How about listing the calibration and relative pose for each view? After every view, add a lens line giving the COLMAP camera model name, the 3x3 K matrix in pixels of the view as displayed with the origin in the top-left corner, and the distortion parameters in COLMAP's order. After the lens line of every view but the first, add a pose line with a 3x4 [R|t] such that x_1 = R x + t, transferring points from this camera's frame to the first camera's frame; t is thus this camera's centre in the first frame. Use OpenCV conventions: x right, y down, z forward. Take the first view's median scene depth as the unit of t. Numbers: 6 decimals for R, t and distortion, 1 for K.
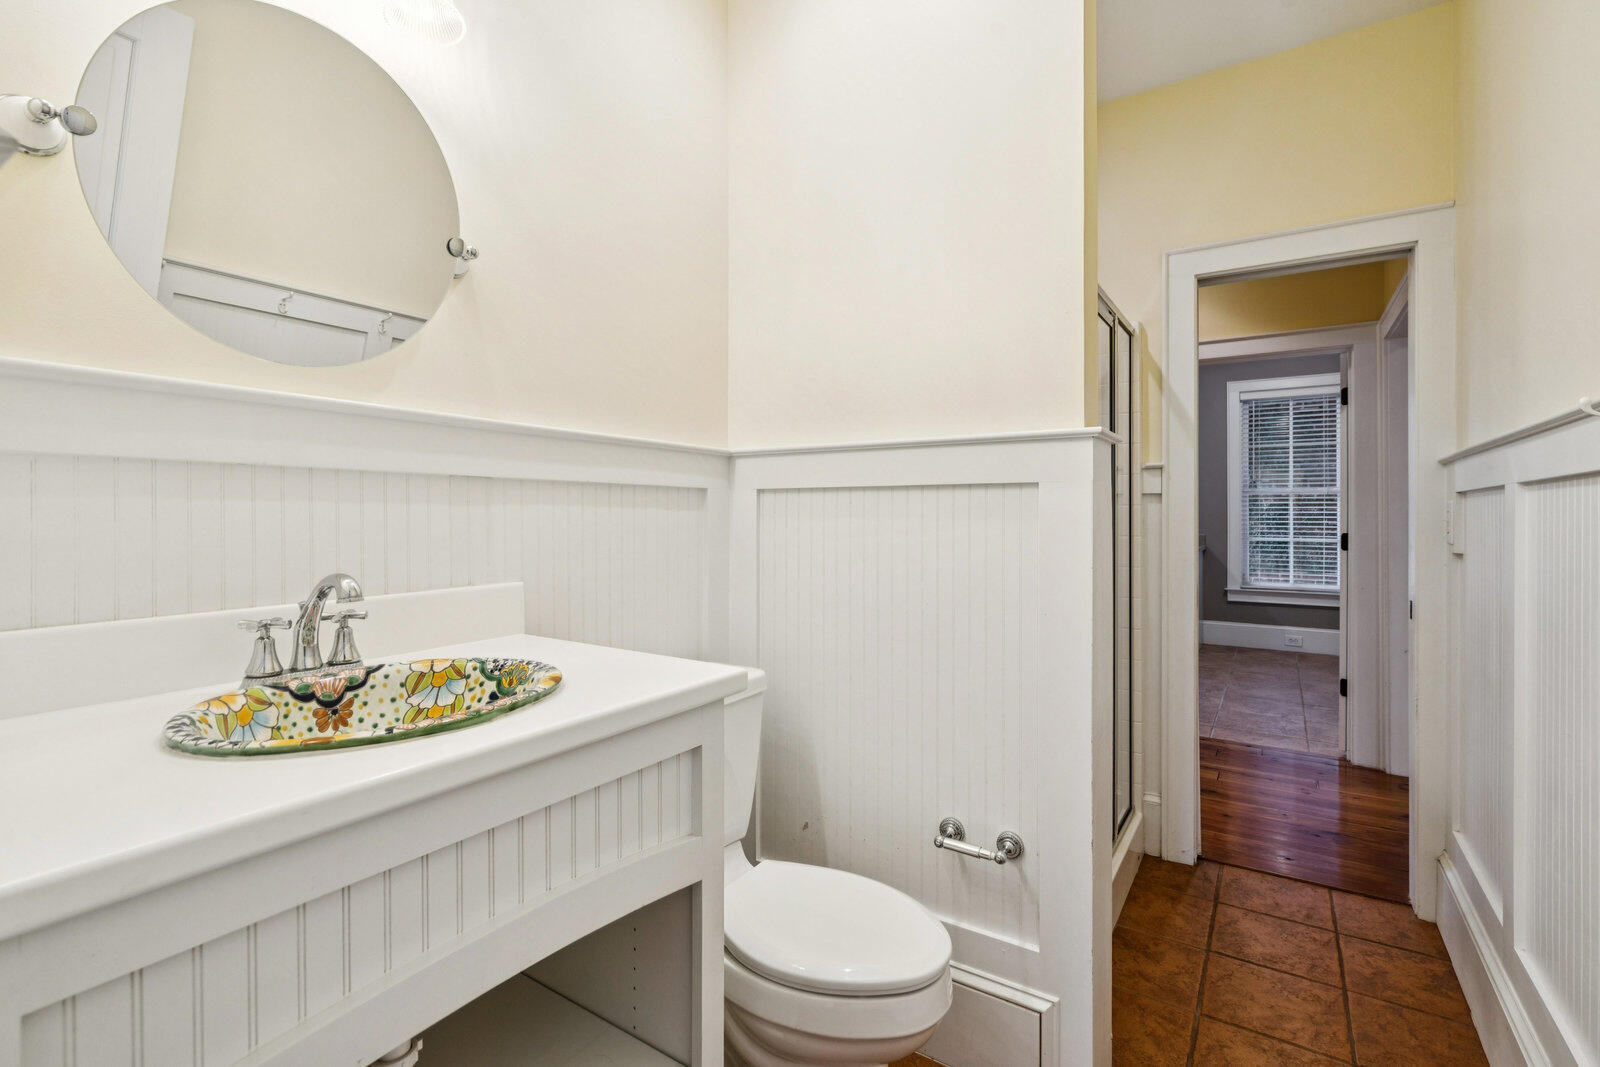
lens RADIAL K [[727.4, 0, 798.4], [0, 727.4, 524.4], [0, 0, 1]] dist [-0.006094, 0.002829]
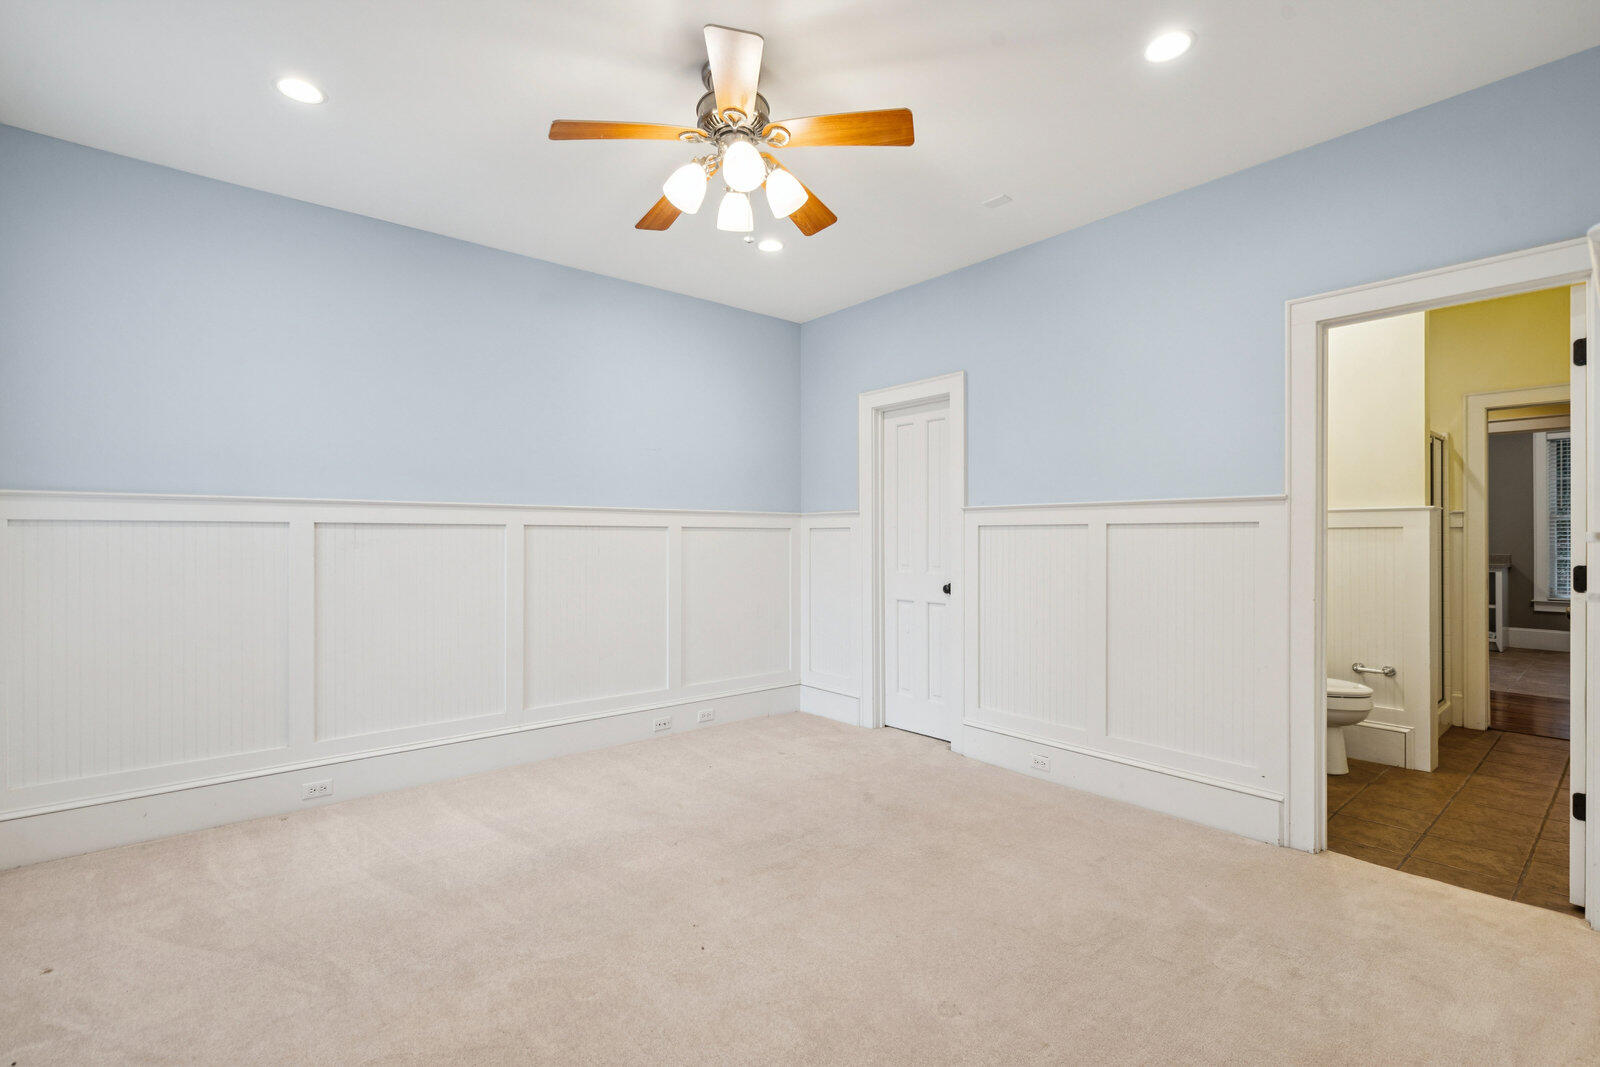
lens RADIAL K [[727.4, 0, 802.7], [0, 727.4, 538.1], [0, 0, 1]] dist [-0.006094, 0.002829]
pose [[0.961239, 0.002277, -0.275707, -0.593001], [-0.004656, 0.999957, -0.007976, 0.007532], [0.275677, 0.008951, 0.961209, -1.209570]]
